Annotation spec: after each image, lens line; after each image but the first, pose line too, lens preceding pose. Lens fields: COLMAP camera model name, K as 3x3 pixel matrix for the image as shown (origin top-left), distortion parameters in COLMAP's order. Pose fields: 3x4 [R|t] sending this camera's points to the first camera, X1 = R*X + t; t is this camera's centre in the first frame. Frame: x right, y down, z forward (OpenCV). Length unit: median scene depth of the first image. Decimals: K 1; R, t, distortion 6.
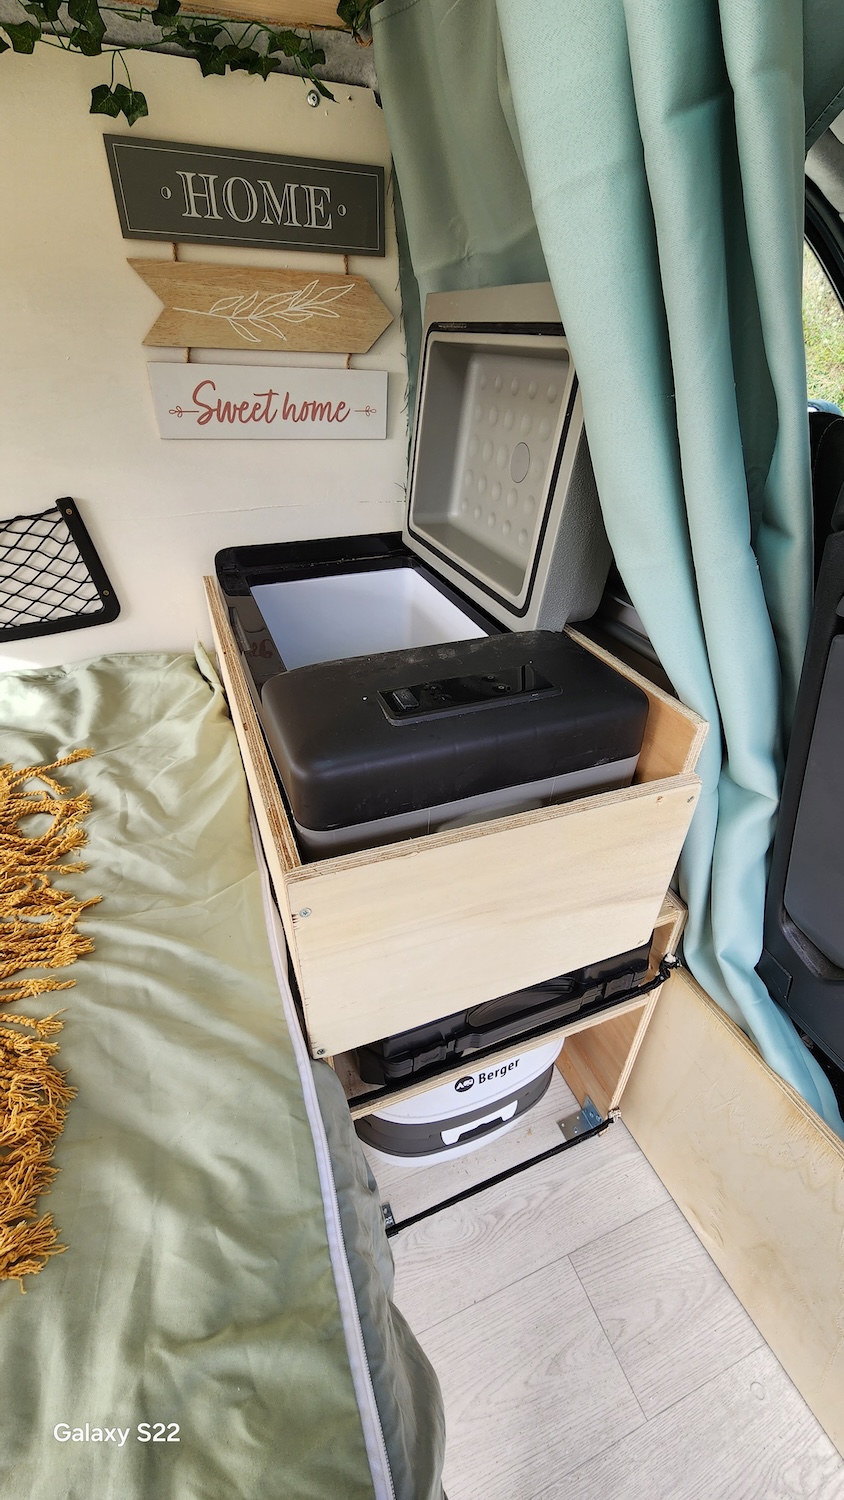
lens RADIAL K [[613.0, 0, 422.0], [0, 613.0, 750.0], [0, 0, 1]] dist [-0.000811, -0.000632]
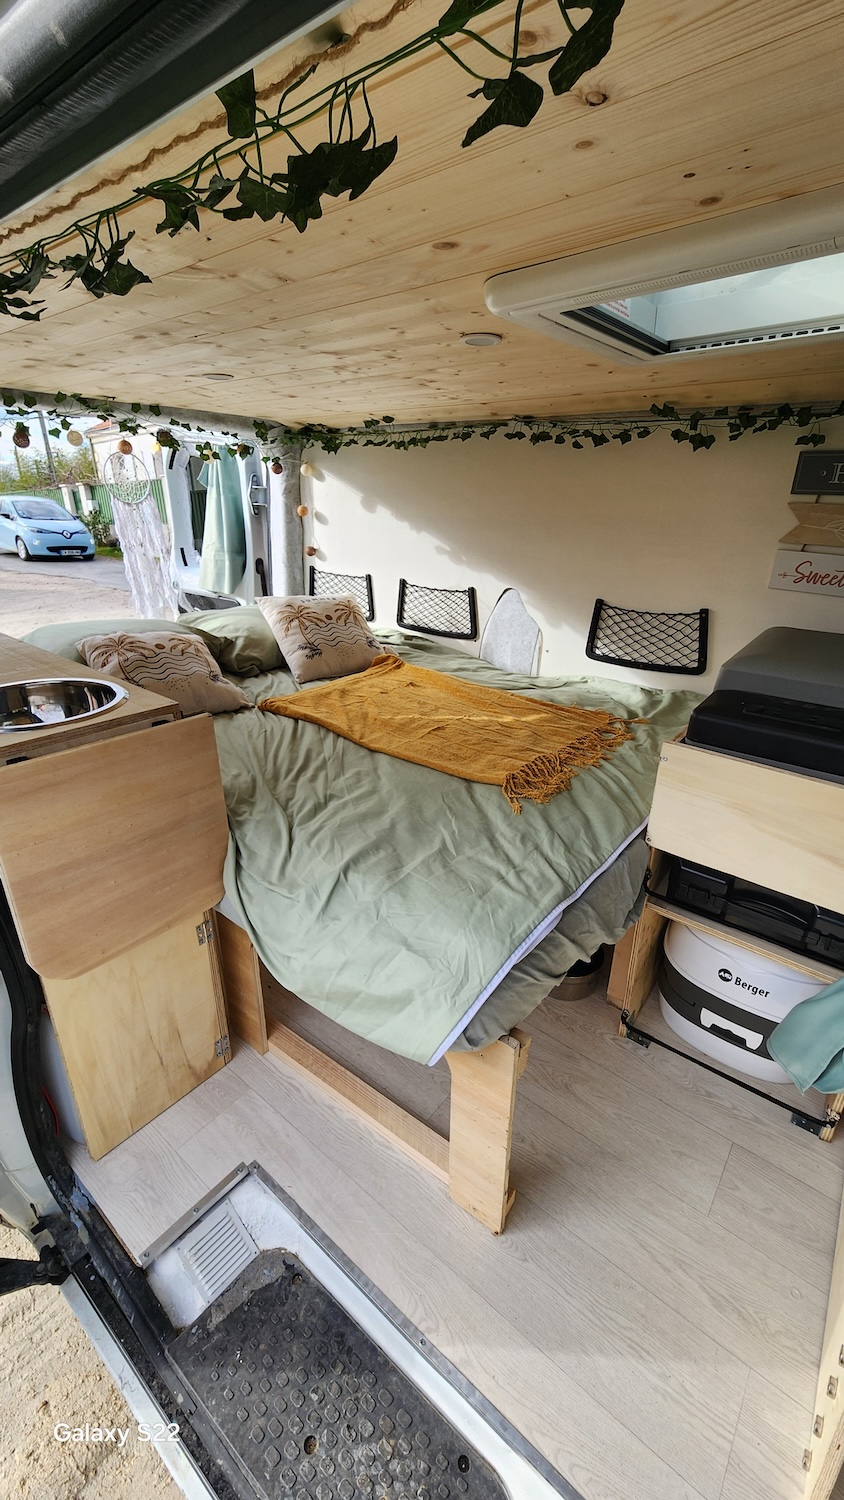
lens RADIAL K [[613.0, 0, 422.0], [0, 613.0, 750.0], [0, 0, 1]] dist [-0.000811, -0.000632]
pose [[0.494954, 0.337098, -0.800866, 0.743035], [-0.478882, 0.874897, 0.072298, 0.293857], [0.725047, 0.347735, 0.594464, -0.707047]]
